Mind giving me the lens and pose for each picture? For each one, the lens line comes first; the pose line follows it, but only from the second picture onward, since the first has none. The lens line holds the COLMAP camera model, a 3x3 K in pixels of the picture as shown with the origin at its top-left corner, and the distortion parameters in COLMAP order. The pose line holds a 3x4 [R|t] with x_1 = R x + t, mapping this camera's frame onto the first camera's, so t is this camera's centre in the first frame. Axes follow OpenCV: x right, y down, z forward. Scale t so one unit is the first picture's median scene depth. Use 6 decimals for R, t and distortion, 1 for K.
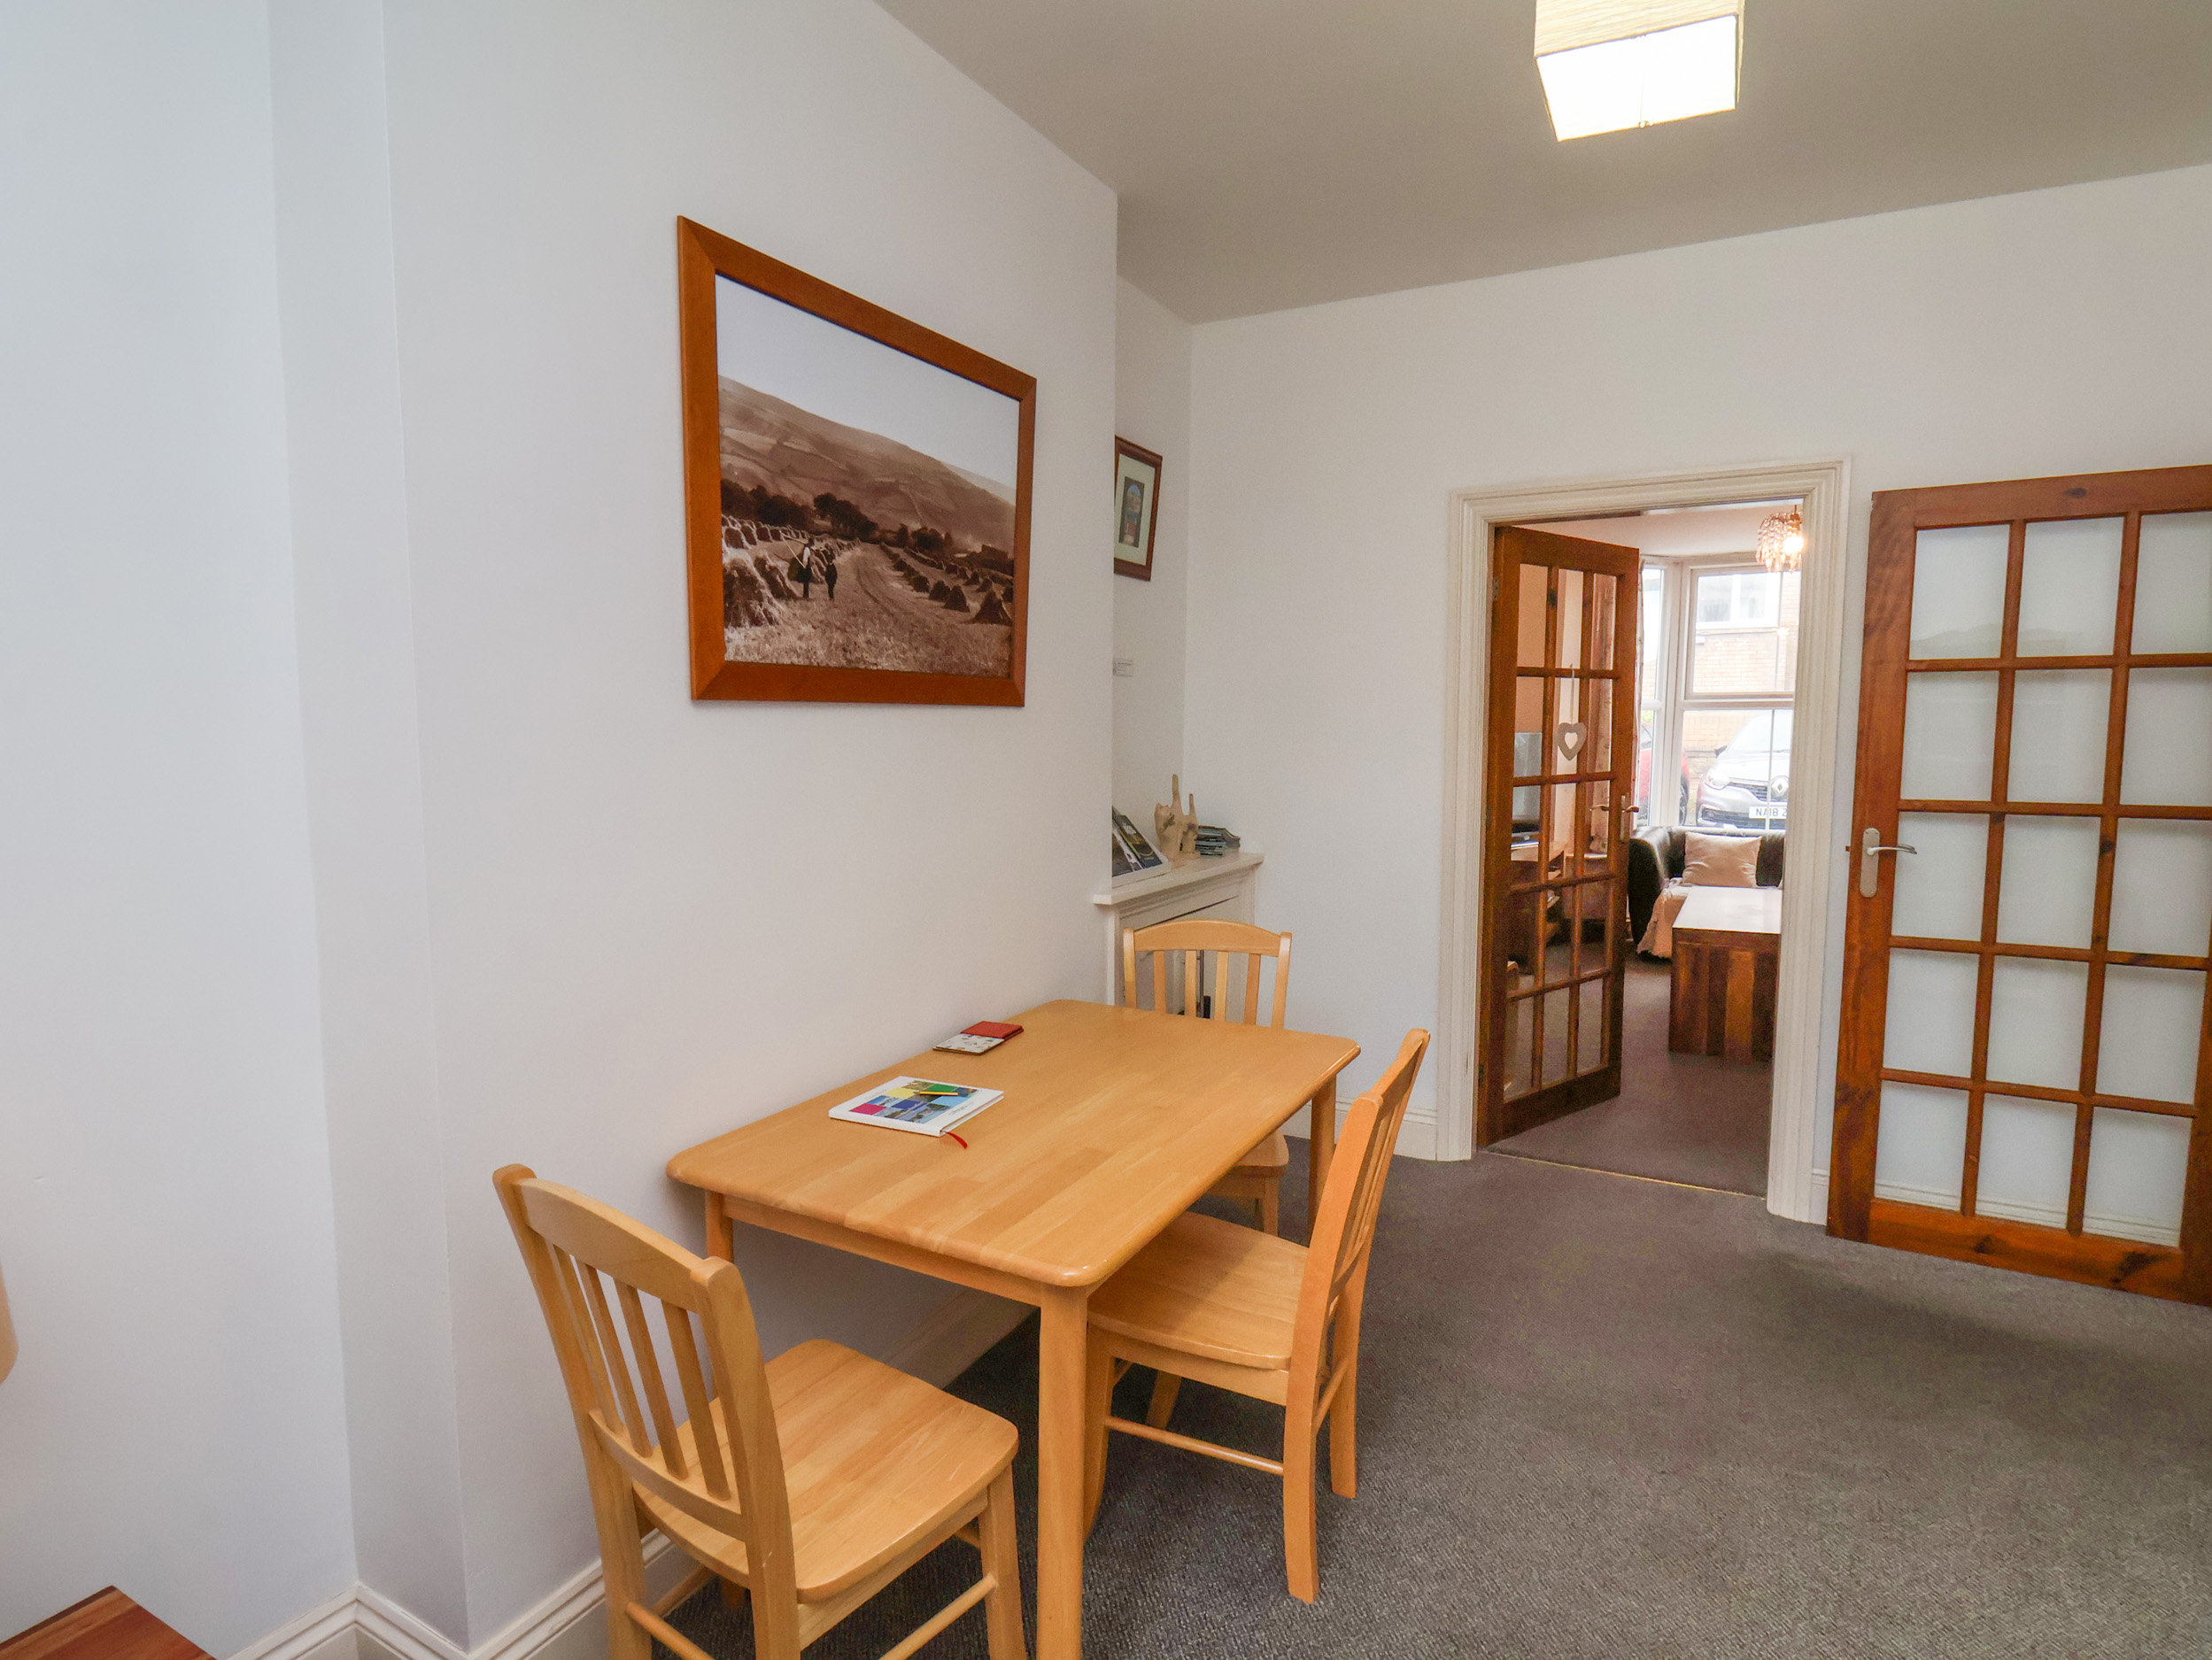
lens RADIAL K [[1149.2, 0, 1108.4], [0, 1149.2, 830.1], [0, 0, 1]] dist [-0.005162, -0.003940]
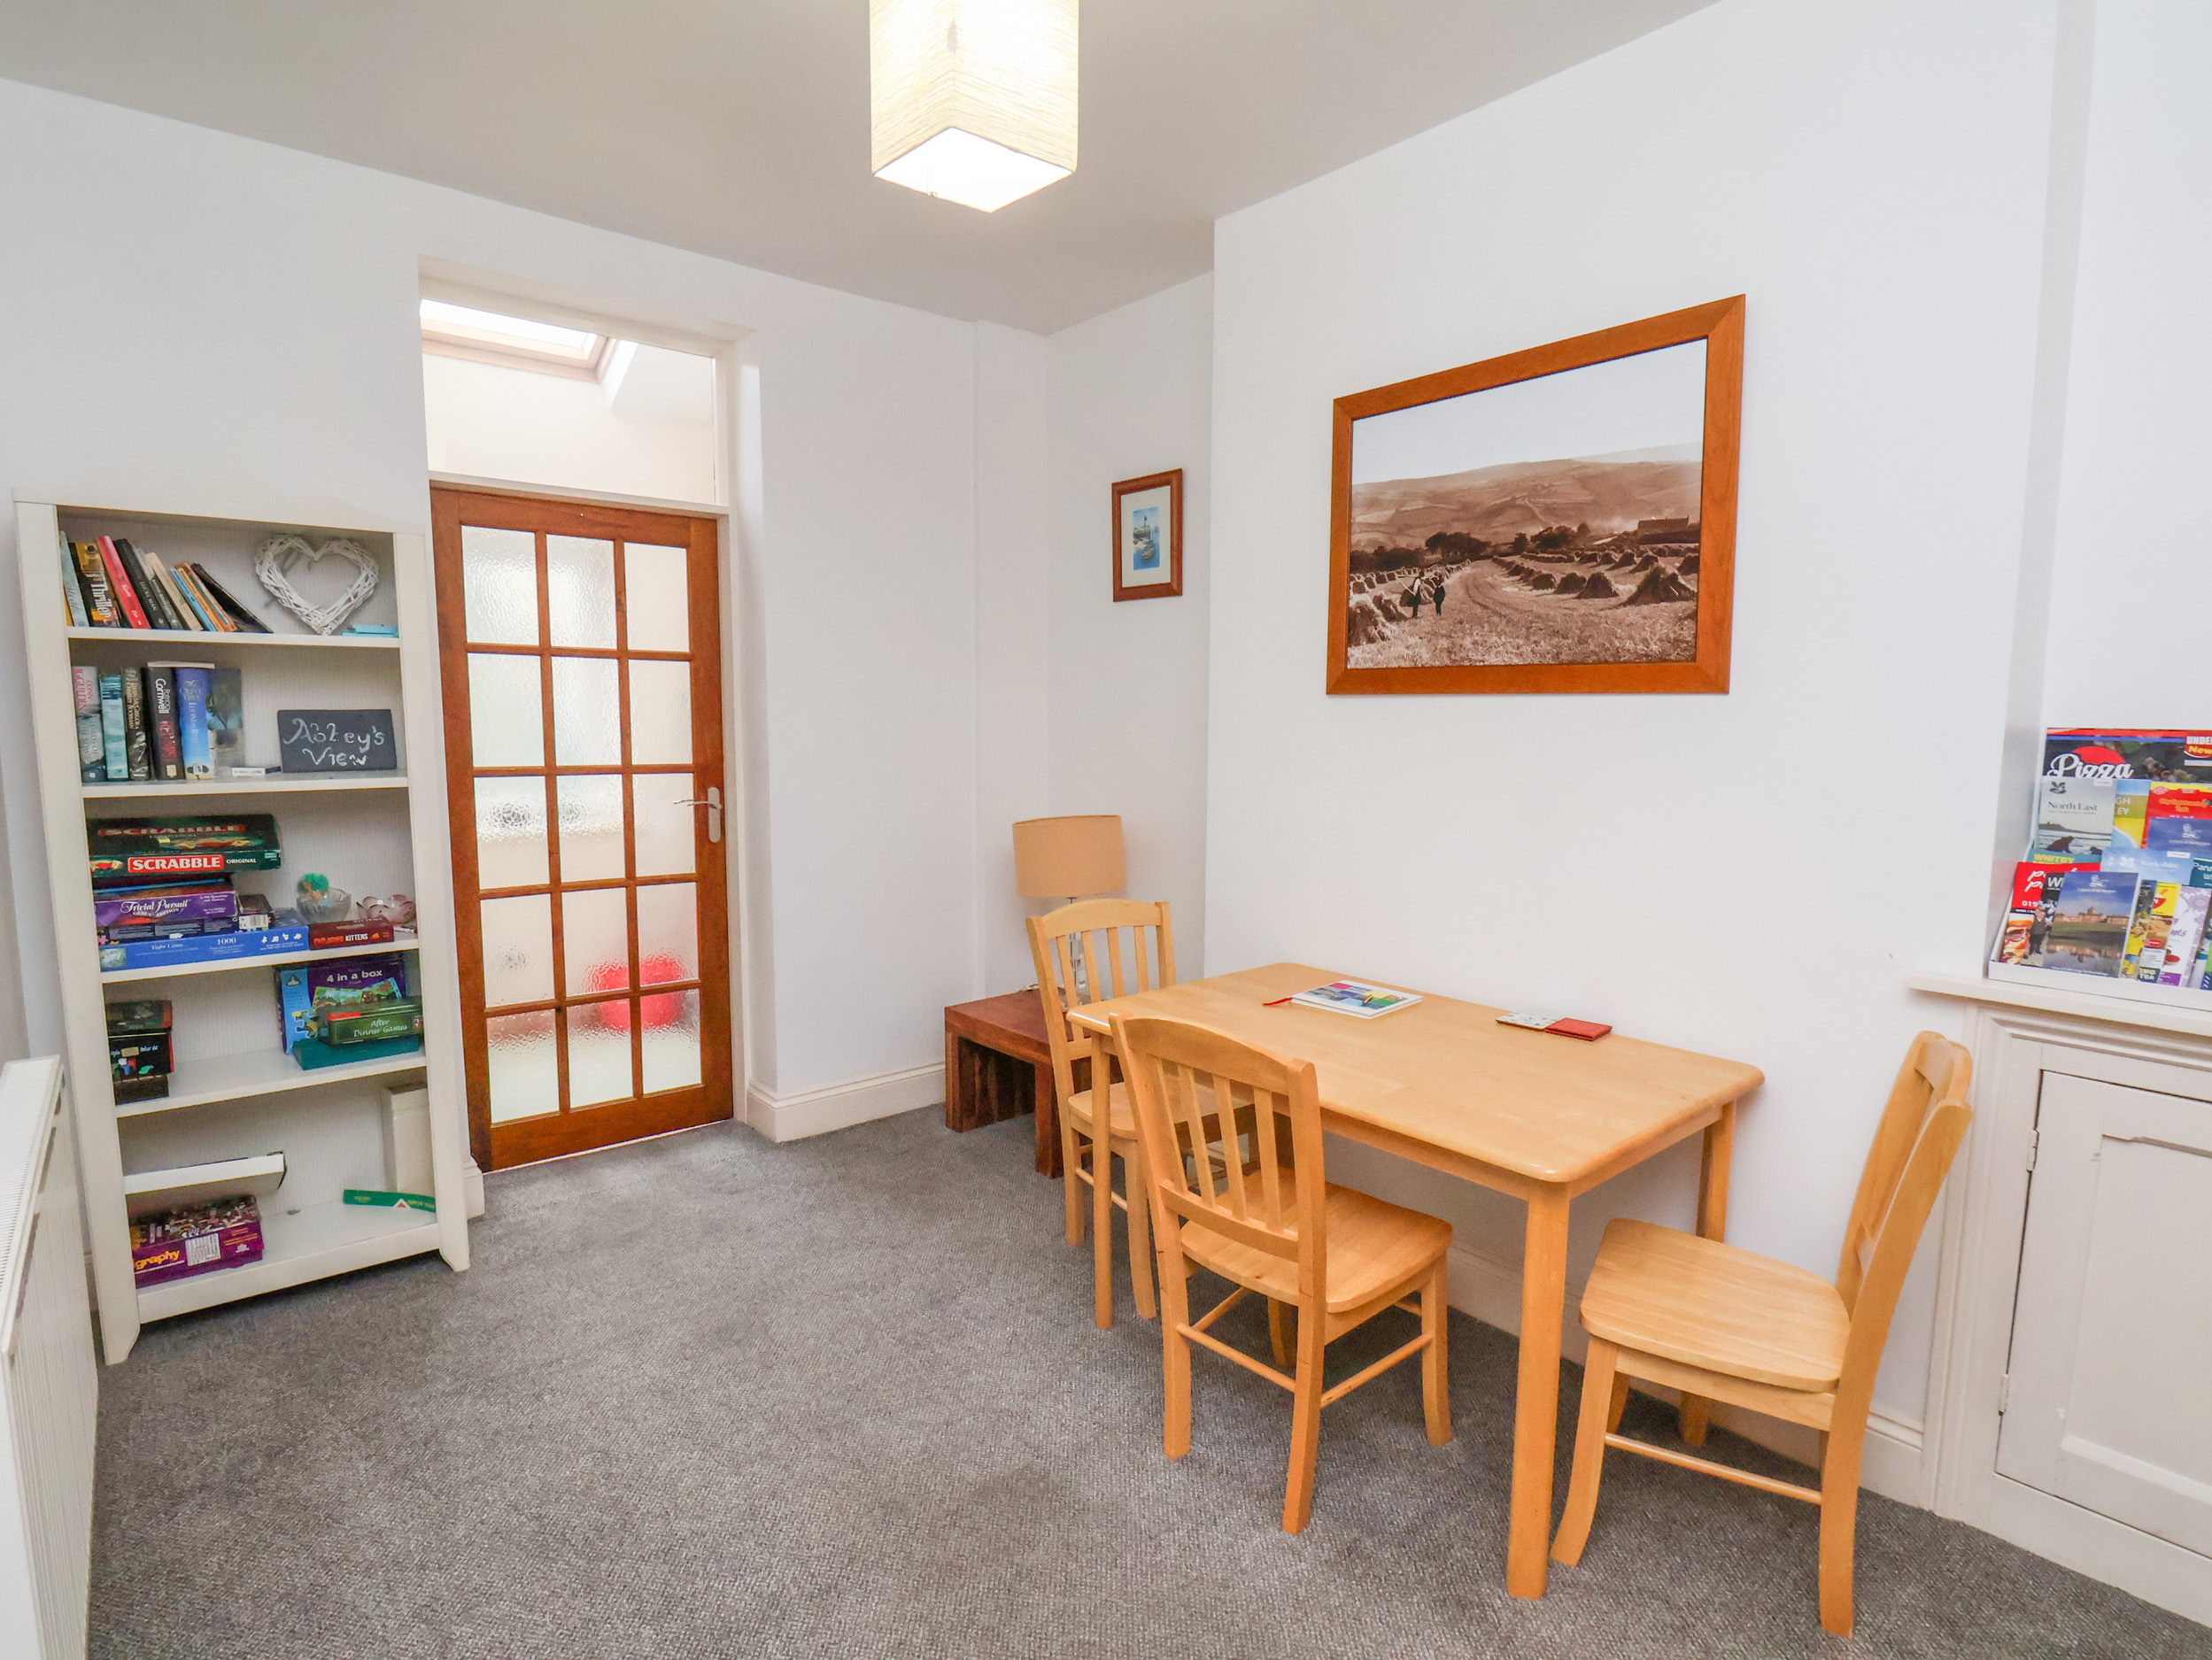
lens RADIAL K [[1149.2, 0, 1105.7], [0, 1149.2, 833.4], [0, 0, 1]] dist [-0.005162, -0.003940]
pose [[-0.353283, 0.090700, -0.931109, 1.098989], [-0.102361, 0.985566, 0.134843, -0.092309], [0.929900, 0.142947, -0.338899, 1.108985]]
